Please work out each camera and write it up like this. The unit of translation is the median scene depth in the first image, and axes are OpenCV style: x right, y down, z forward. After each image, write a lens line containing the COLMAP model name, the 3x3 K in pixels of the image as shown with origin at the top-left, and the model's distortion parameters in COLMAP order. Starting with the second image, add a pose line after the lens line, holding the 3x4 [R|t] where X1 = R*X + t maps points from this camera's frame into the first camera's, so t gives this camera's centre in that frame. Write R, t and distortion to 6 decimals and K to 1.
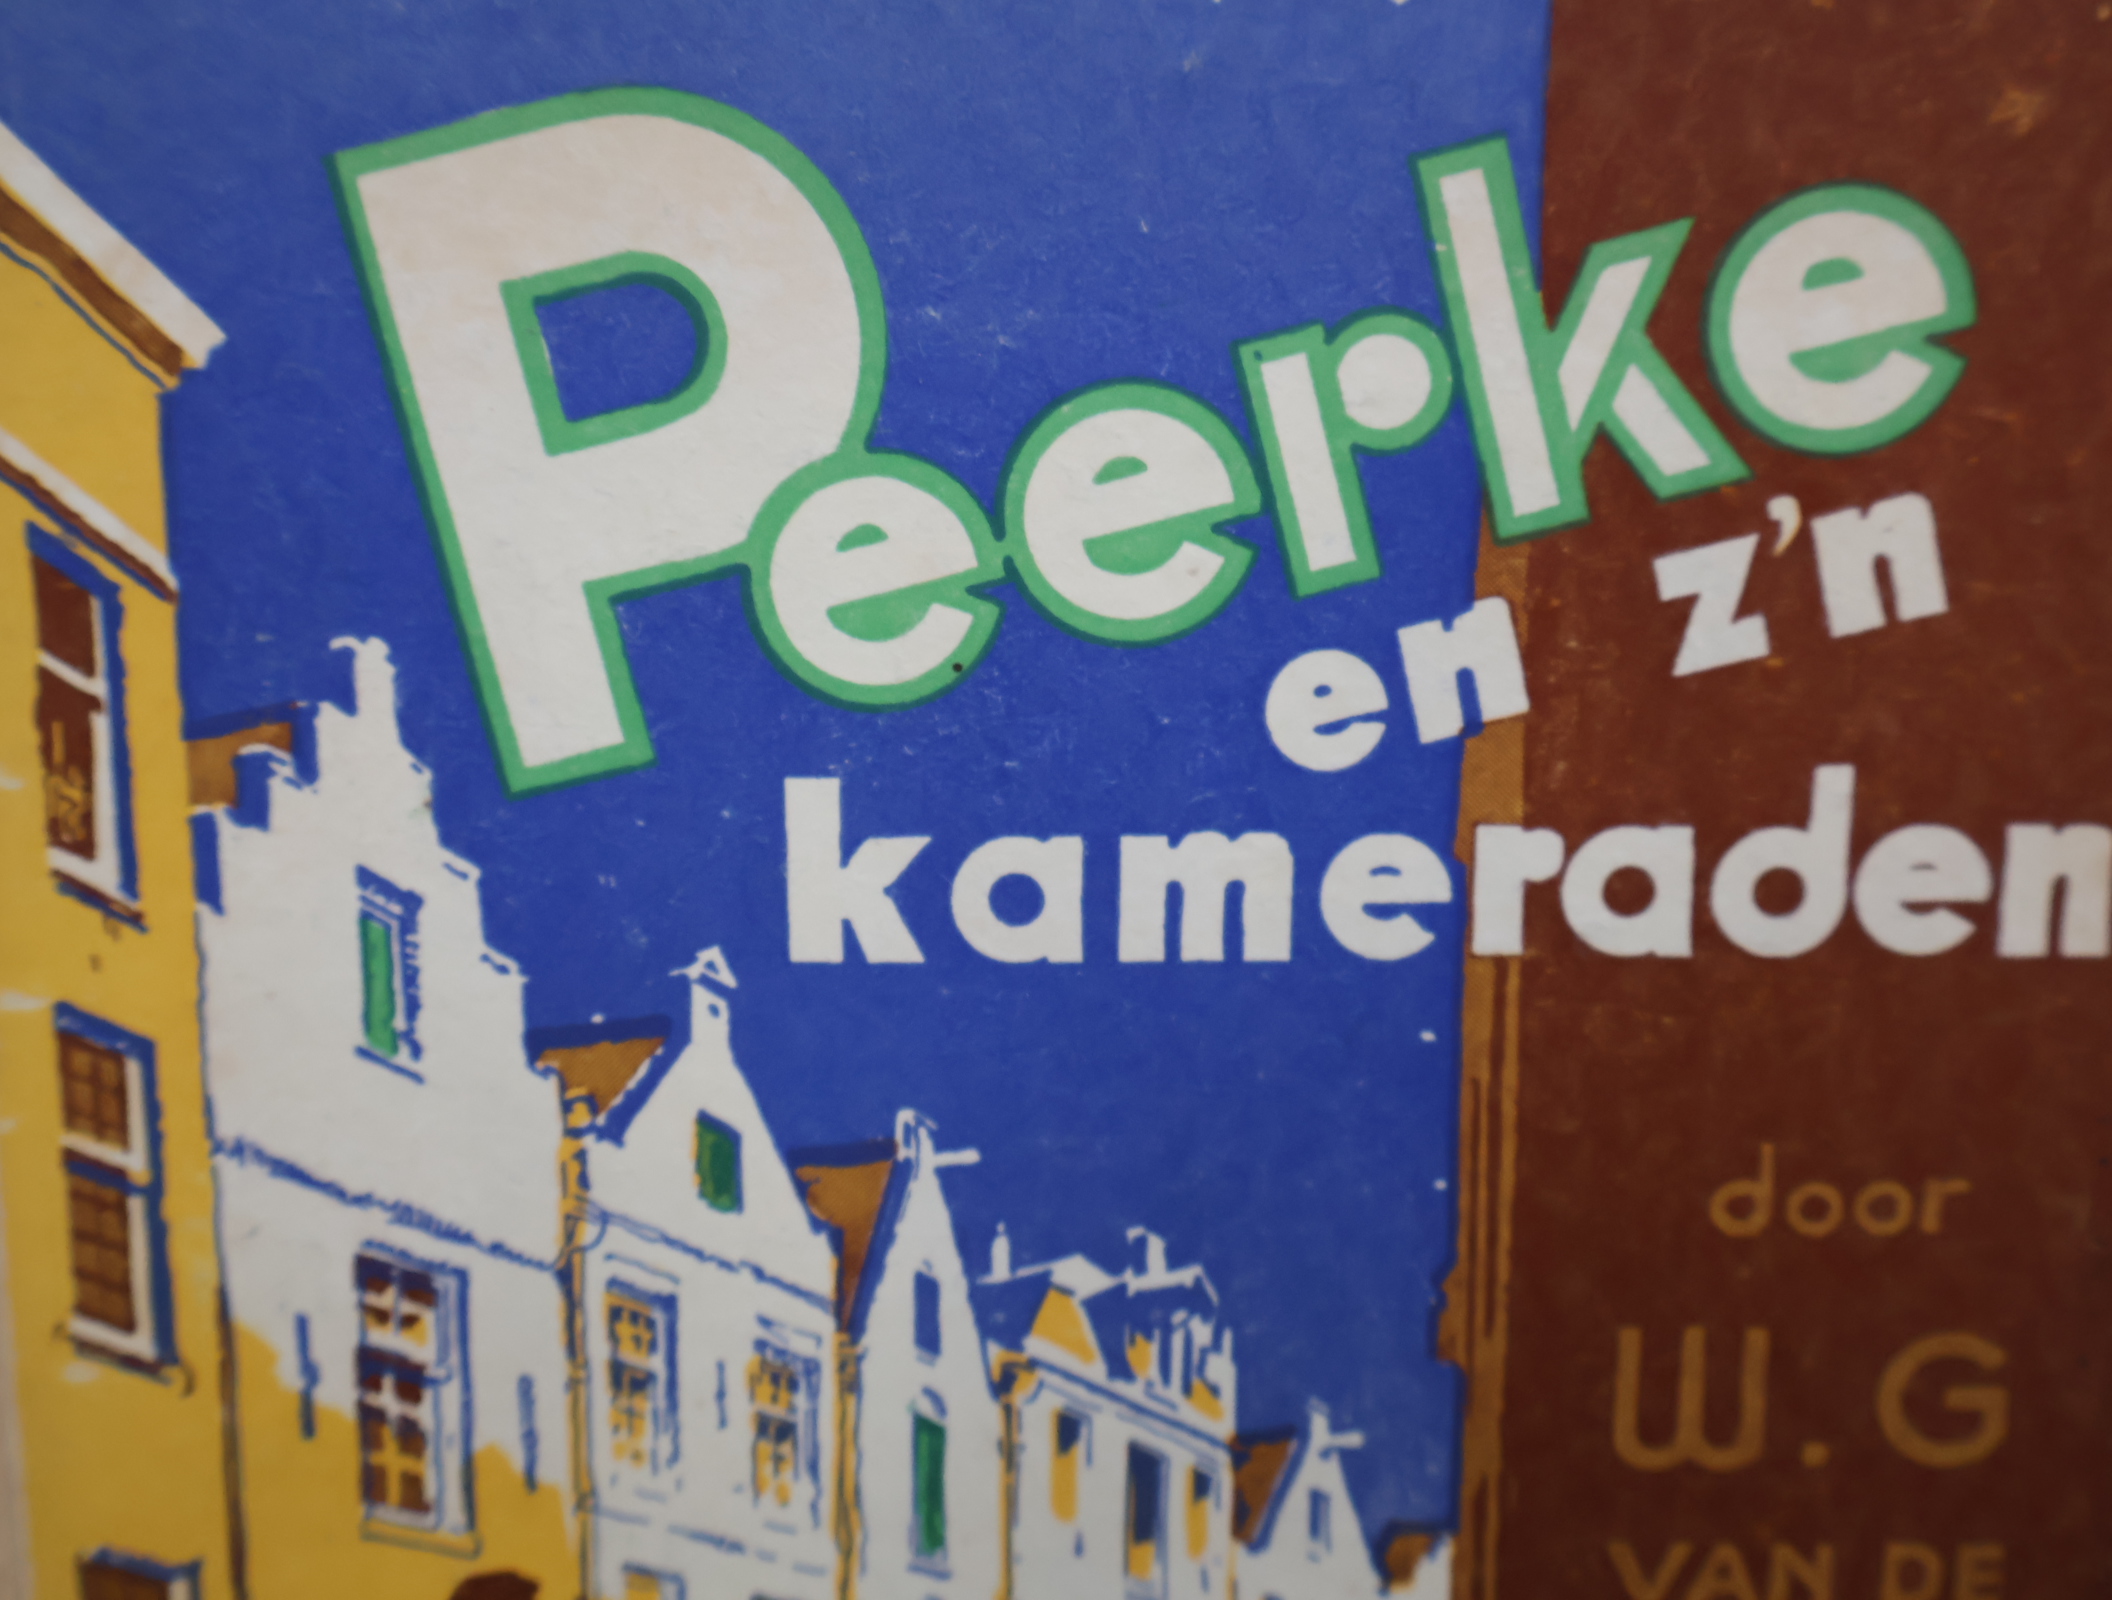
lens RADIAL K [[2998.6, 0, 1021.9], [0, 2998.6, 769.5], [0, 0, 1]] dist [0.019138, 0.000000]
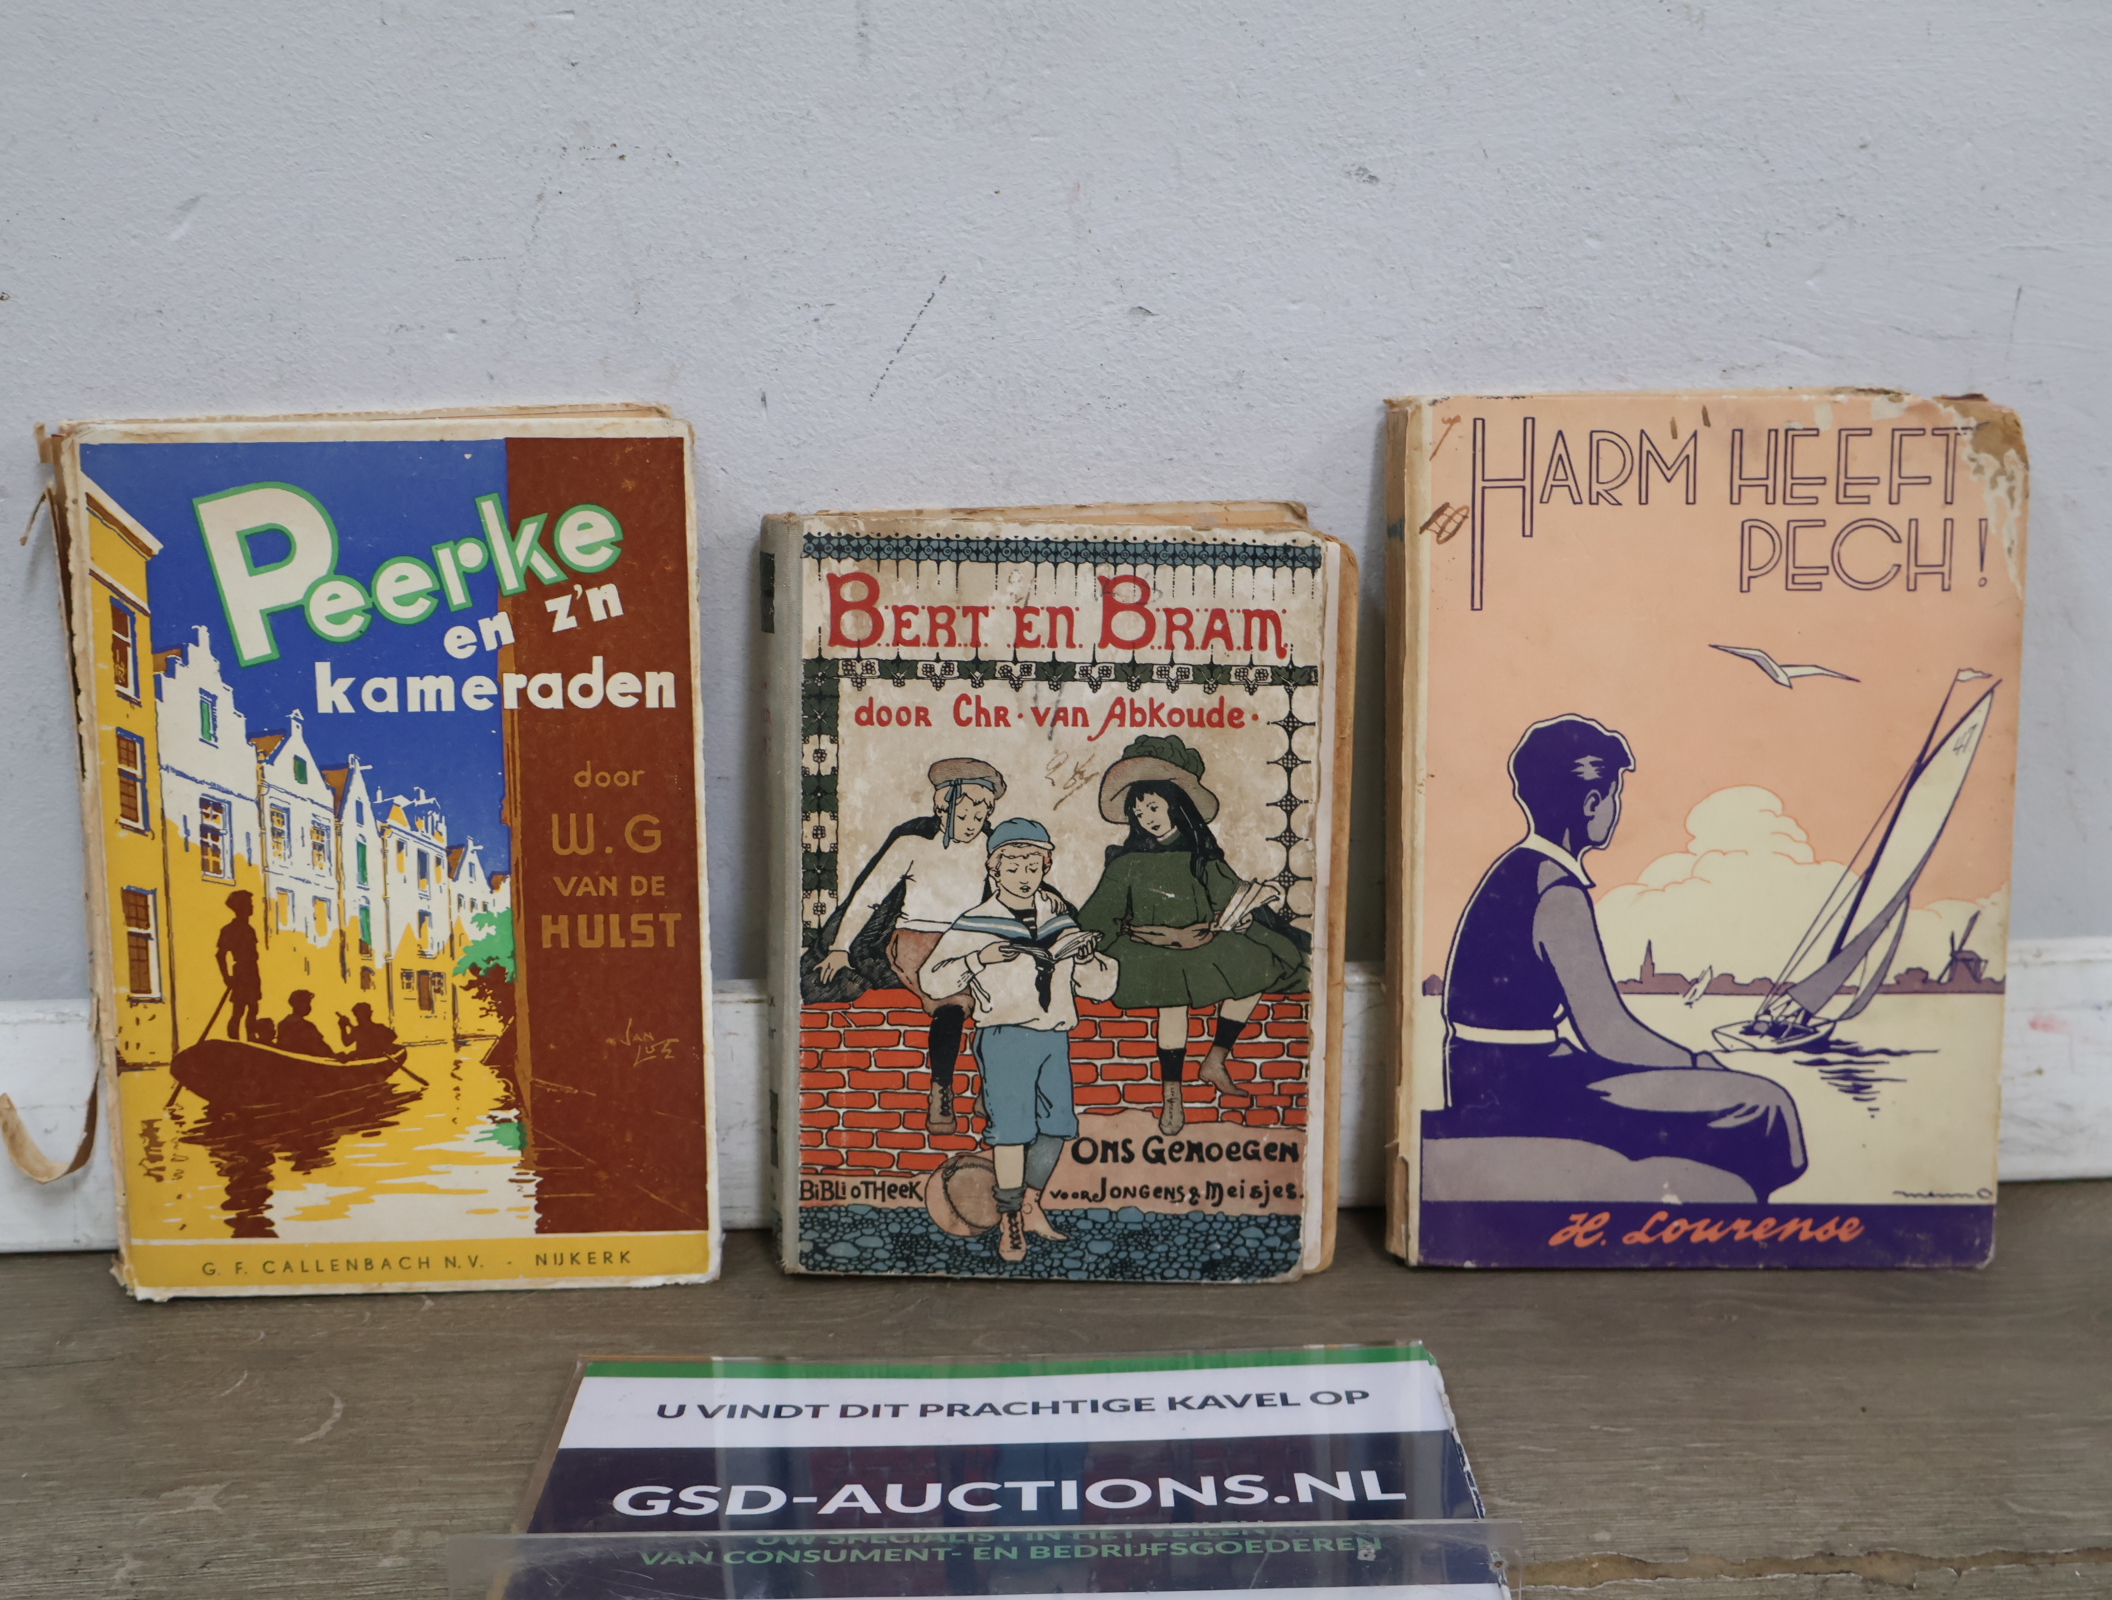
lens RADIAL K [[2998.6, 0, 1055.5], [0, 2998.6, 802.8], [0, 0, 1]] dist [0.019138, 0.000000]
pose [[0.999338, -0.011020, 0.034681, 0.702563], [0.012474, 0.999041, -0.041972, 0.342333], [-0.034185, 0.042377, 0.998517, -2.723885]]
